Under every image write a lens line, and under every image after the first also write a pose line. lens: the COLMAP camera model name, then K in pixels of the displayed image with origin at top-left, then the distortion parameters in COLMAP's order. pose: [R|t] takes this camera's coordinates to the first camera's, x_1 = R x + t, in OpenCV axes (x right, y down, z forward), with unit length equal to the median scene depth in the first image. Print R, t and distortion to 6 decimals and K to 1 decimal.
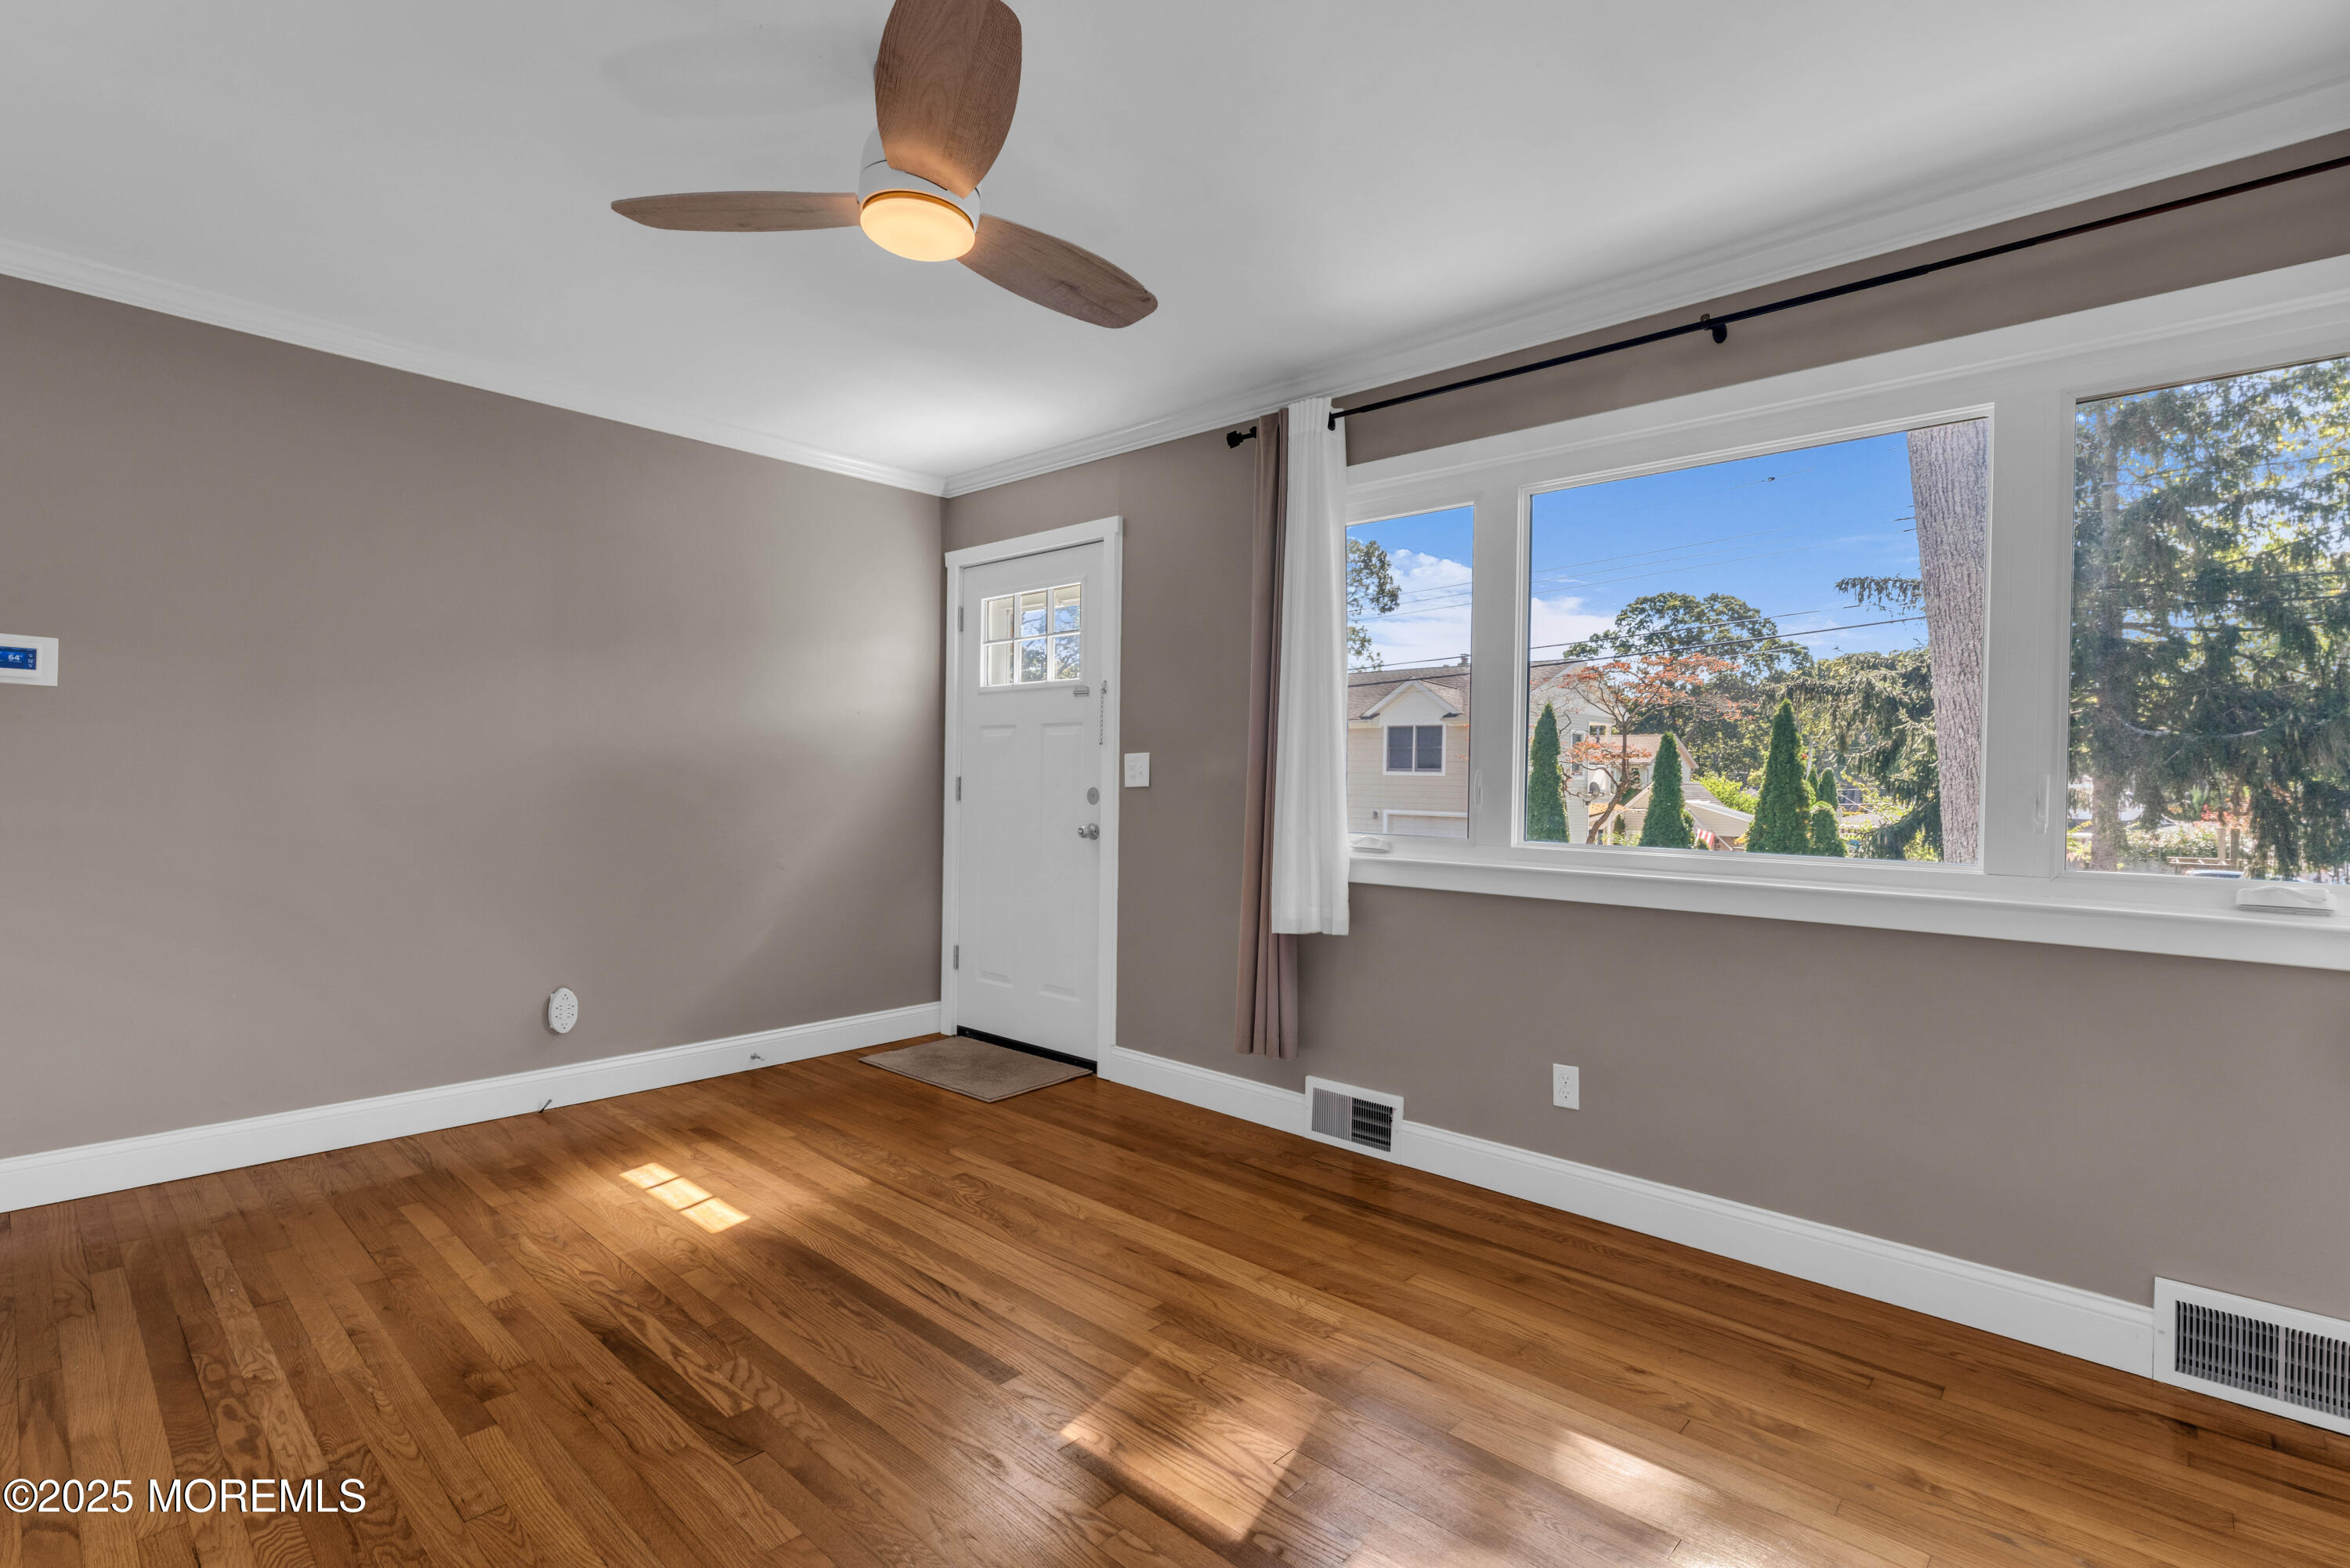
lens RADIAL K [[1095.0, 0, 1170.8], [0, 1095.0, 786.0], [0, 0, 1]] dist [-0.002402, -0.000082]
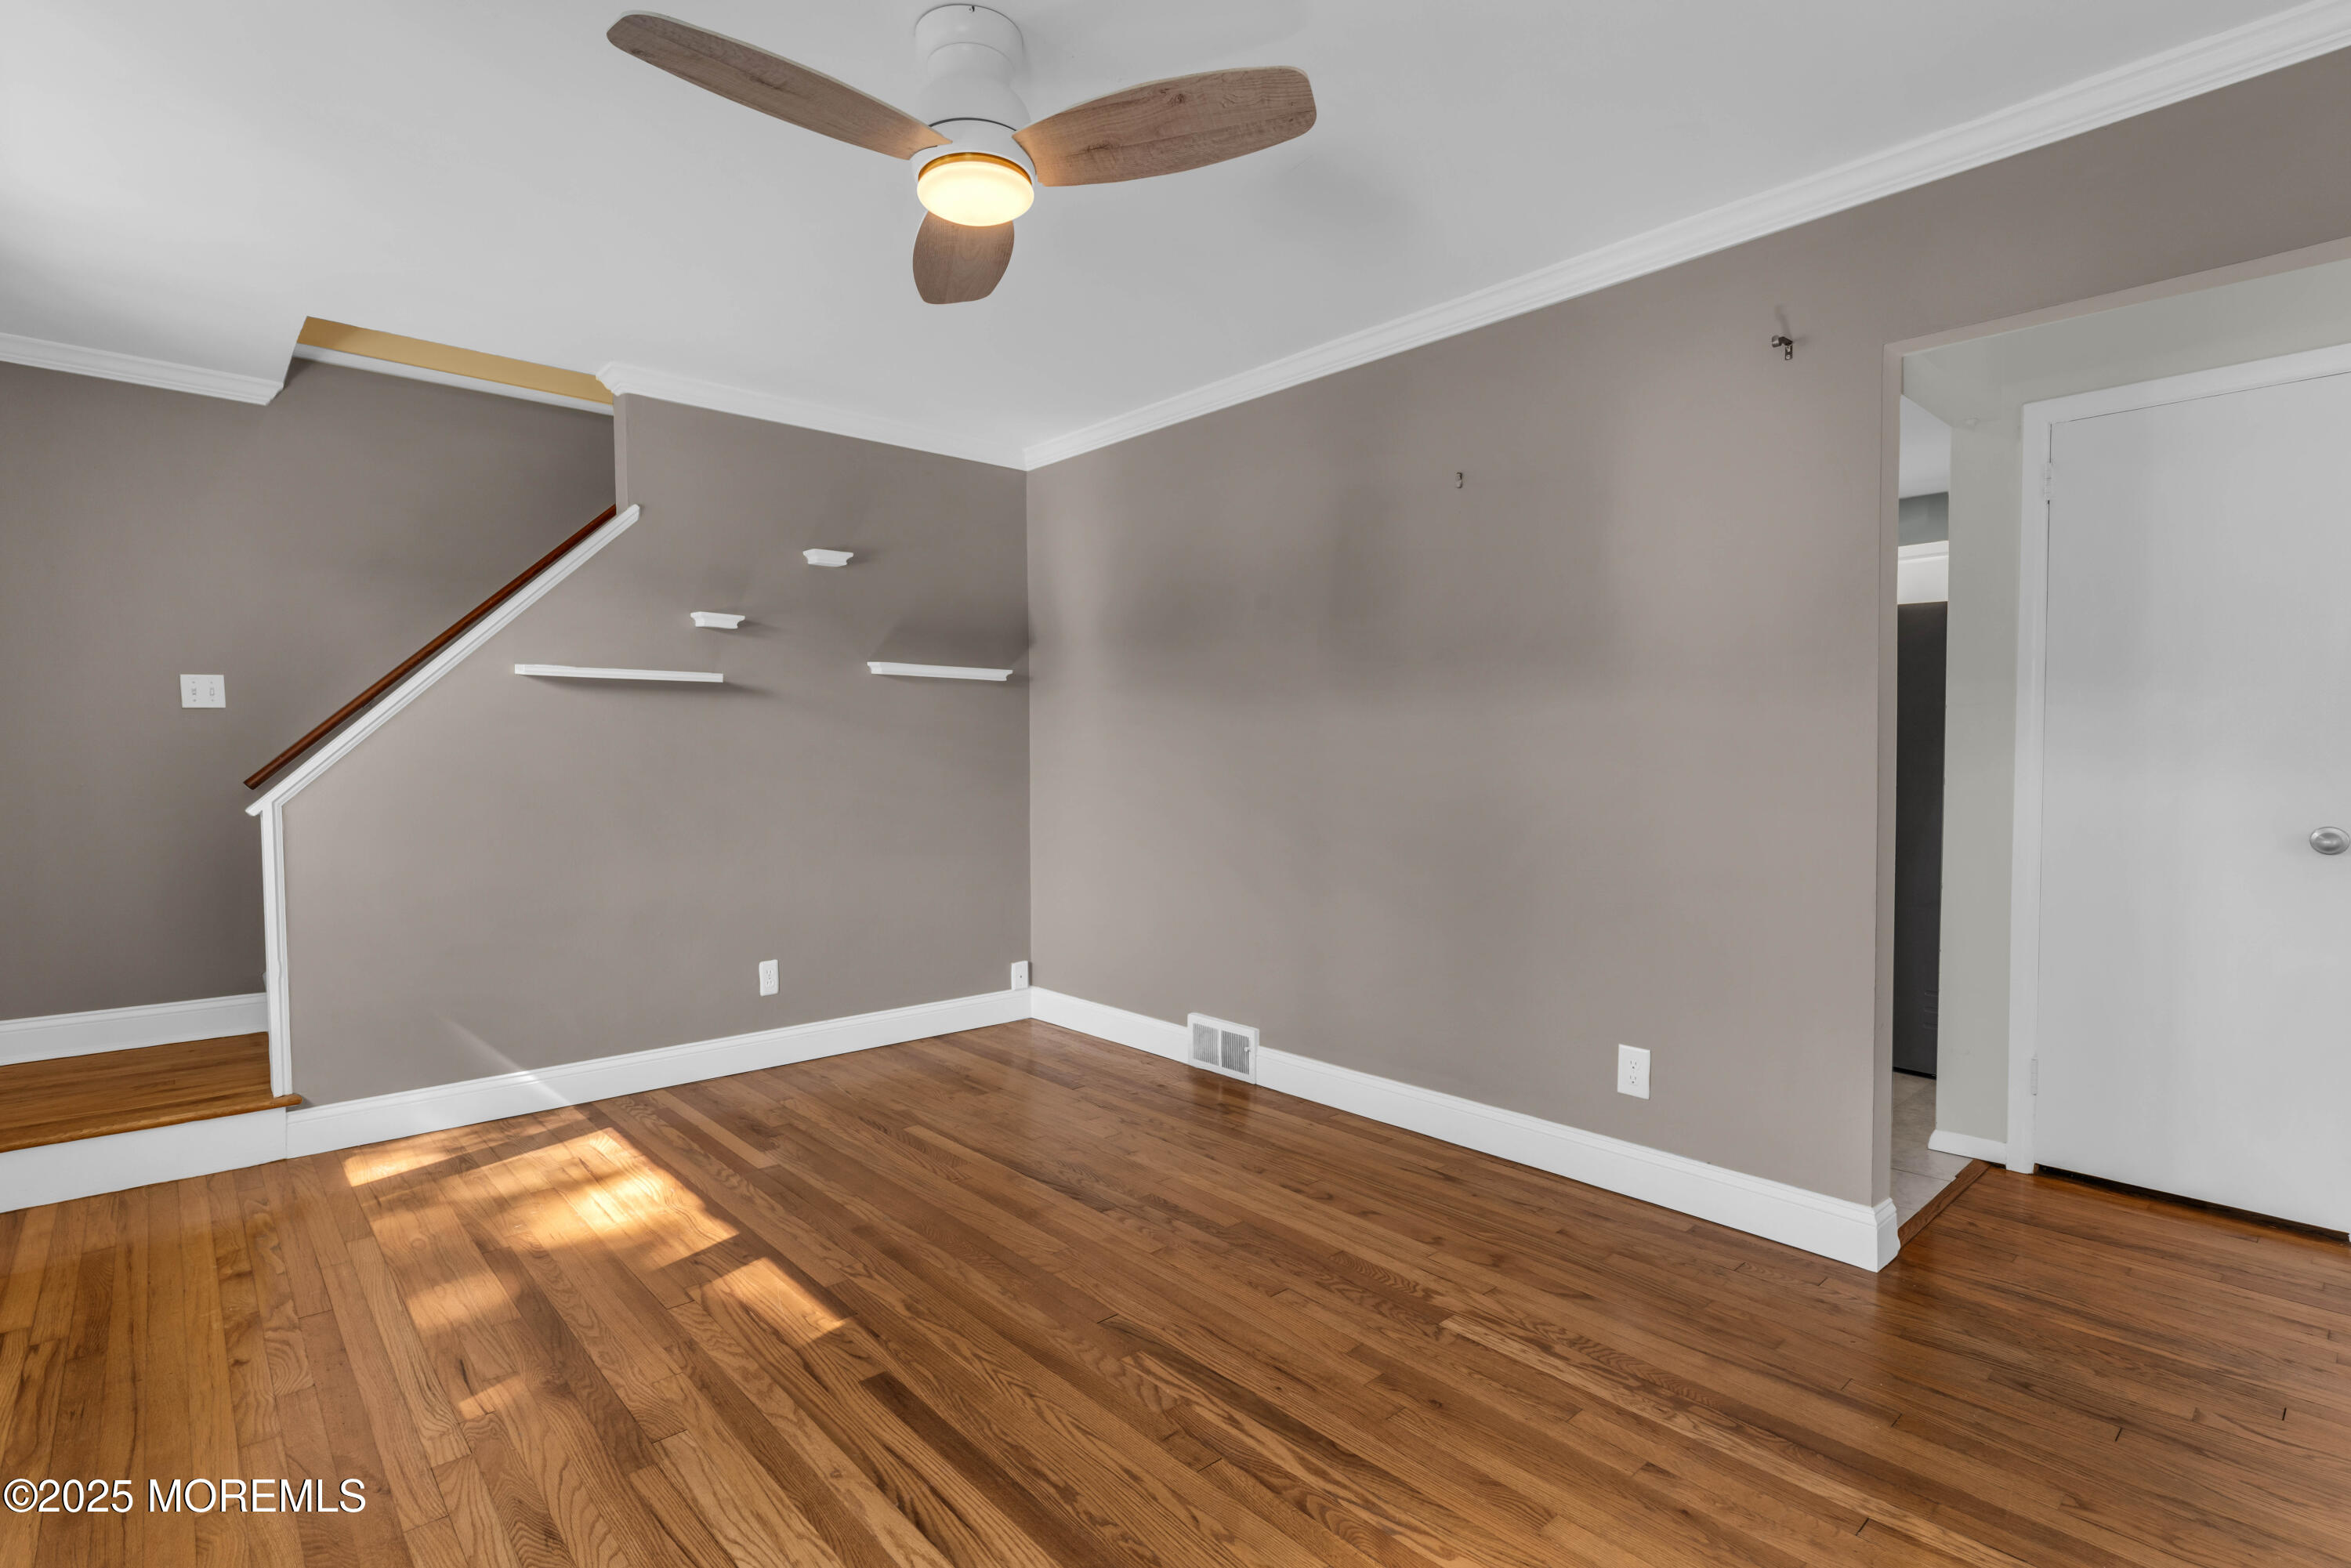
lens RADIAL K [[1125.2, 0, 1175.5], [0, 1125.2, 784.0], [0, 0, 1]] dist [-0.002525, -0.000508]
pose [[-0.996083, -0.017542, 0.086667, -0.330541], [-0.014435, 0.999235, 0.036351, -0.017089], [-0.087239, 0.034957, -0.995574, 1.312287]]
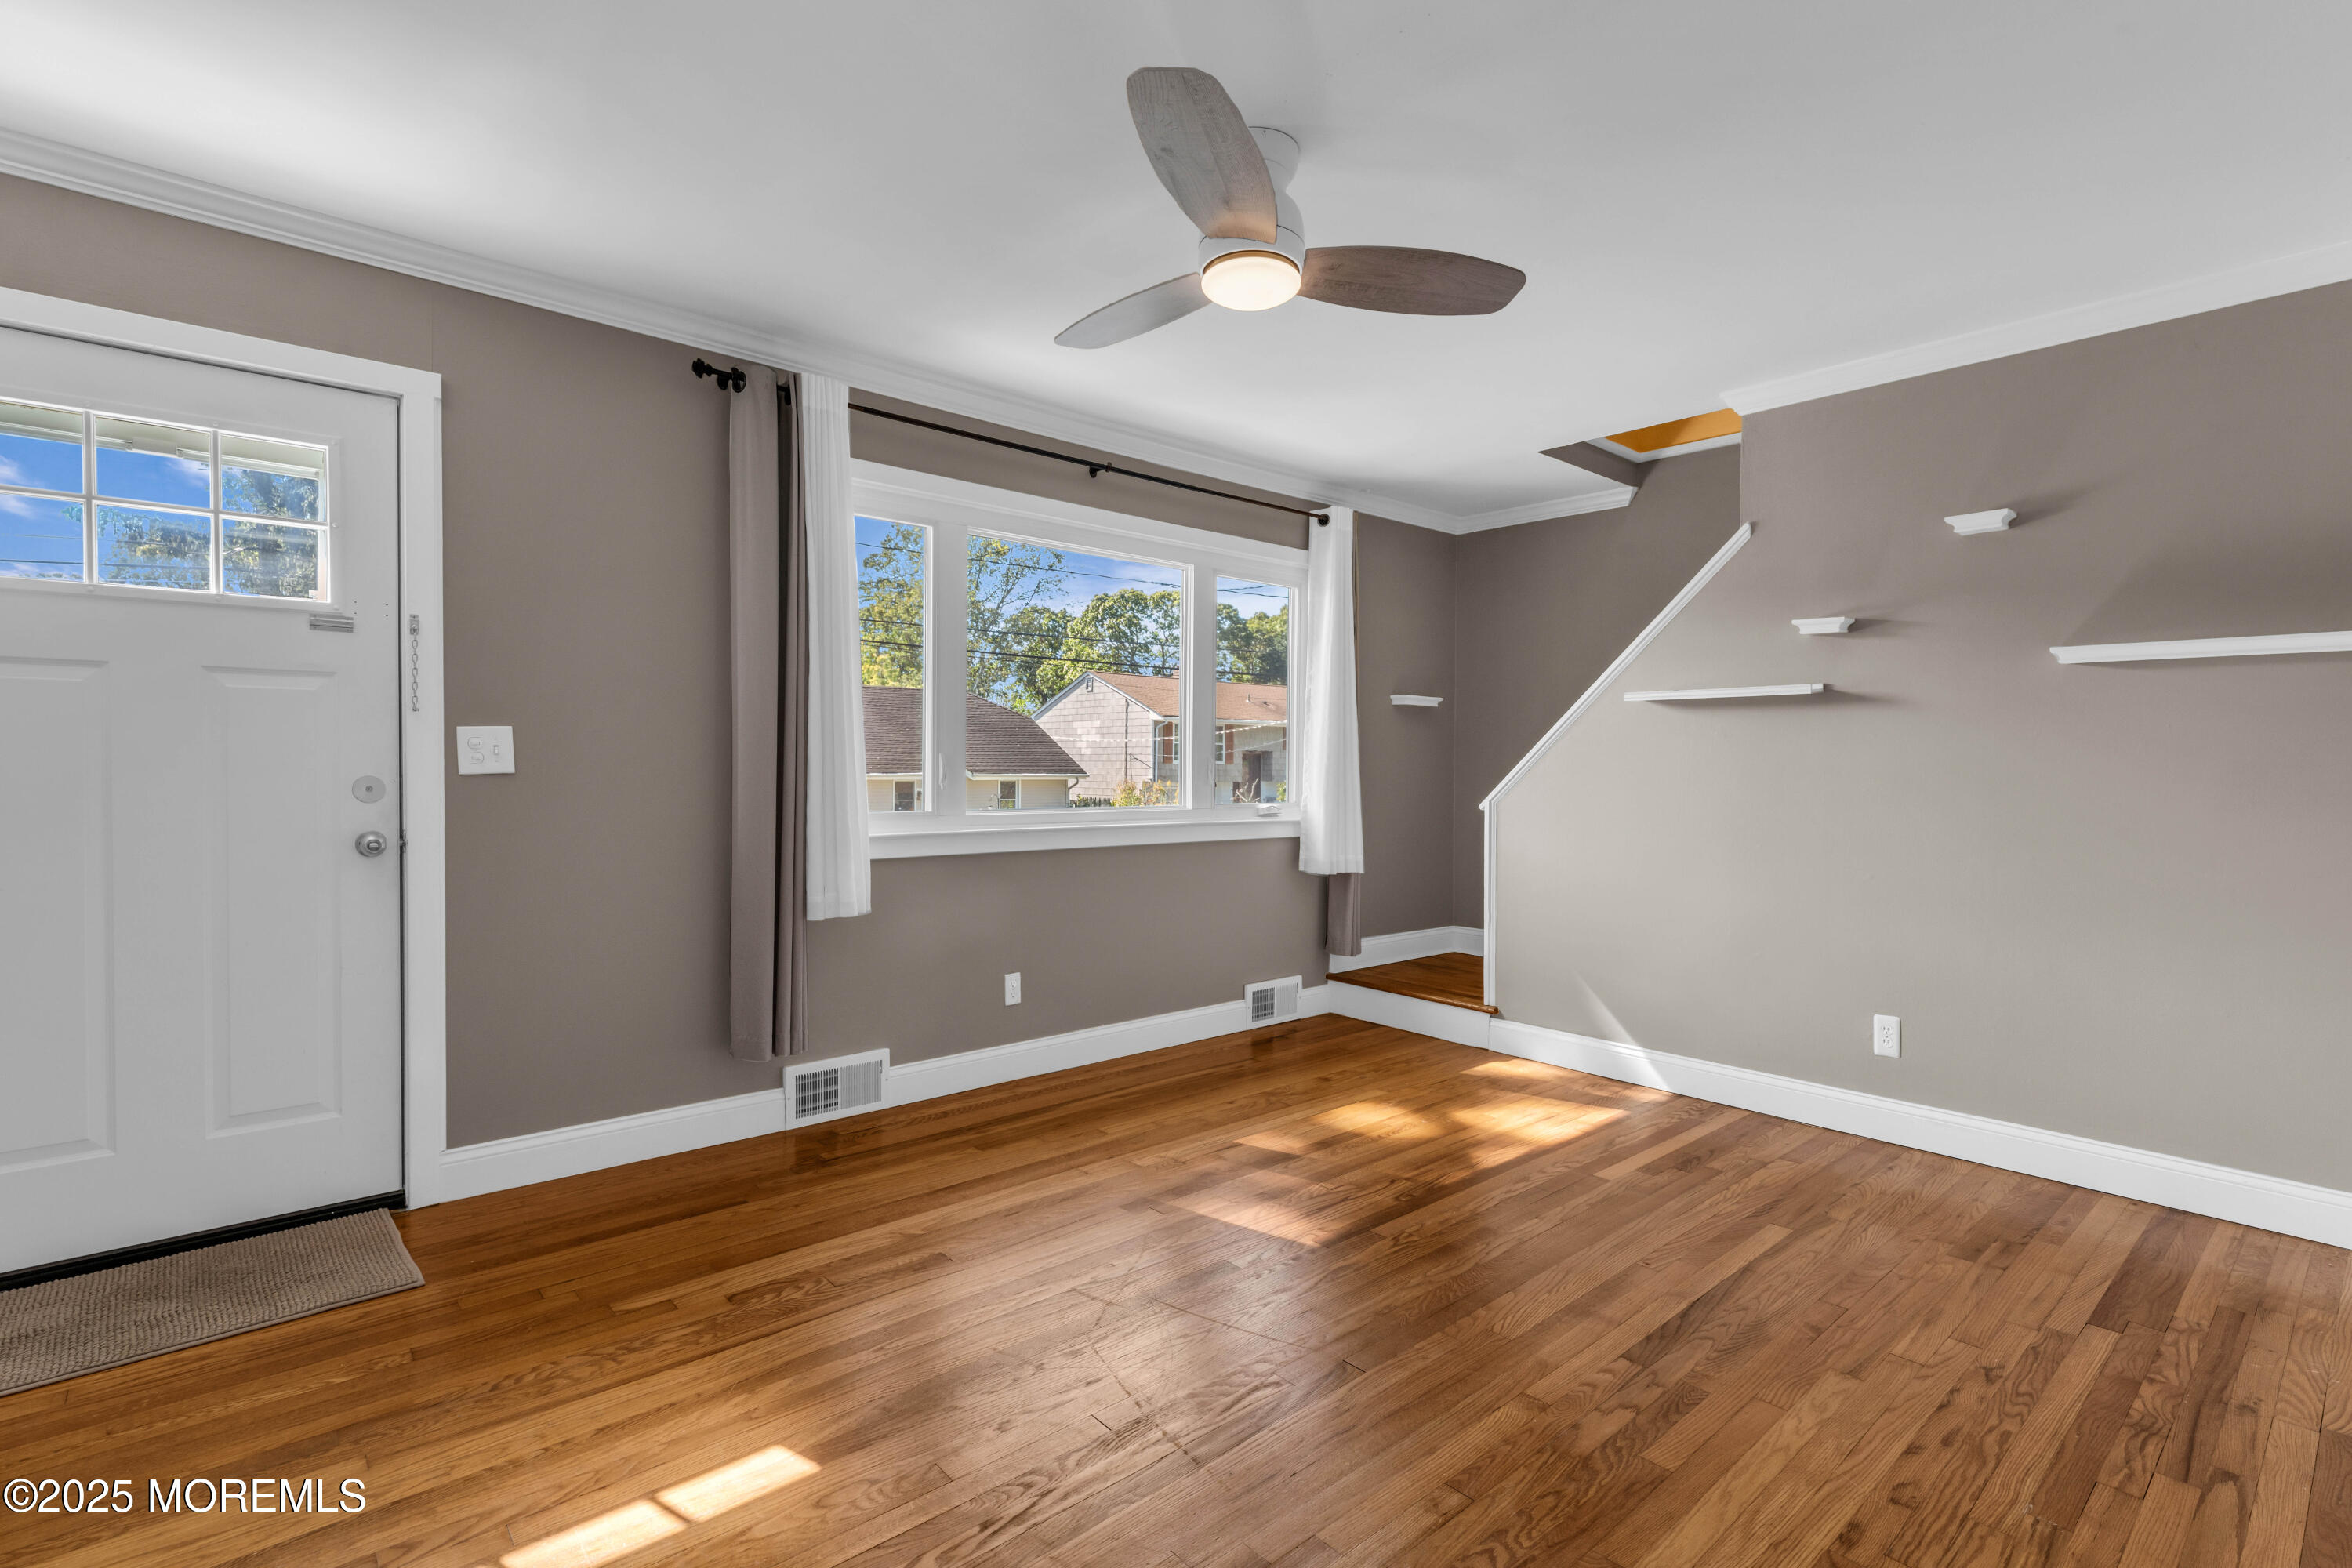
lens RADIAL K [[1096.1, 0, 1171.8], [0, 1096.1, 786.0], [0, 0, 1]] dist [-0.002402, -0.000082]
pose [[0.103732, -0.034287, 0.994014, -0.905767], [-0.000894, 0.999402, 0.034566, -0.021349], [-0.994605, -0.004475, 0.103640, 0.633565]]
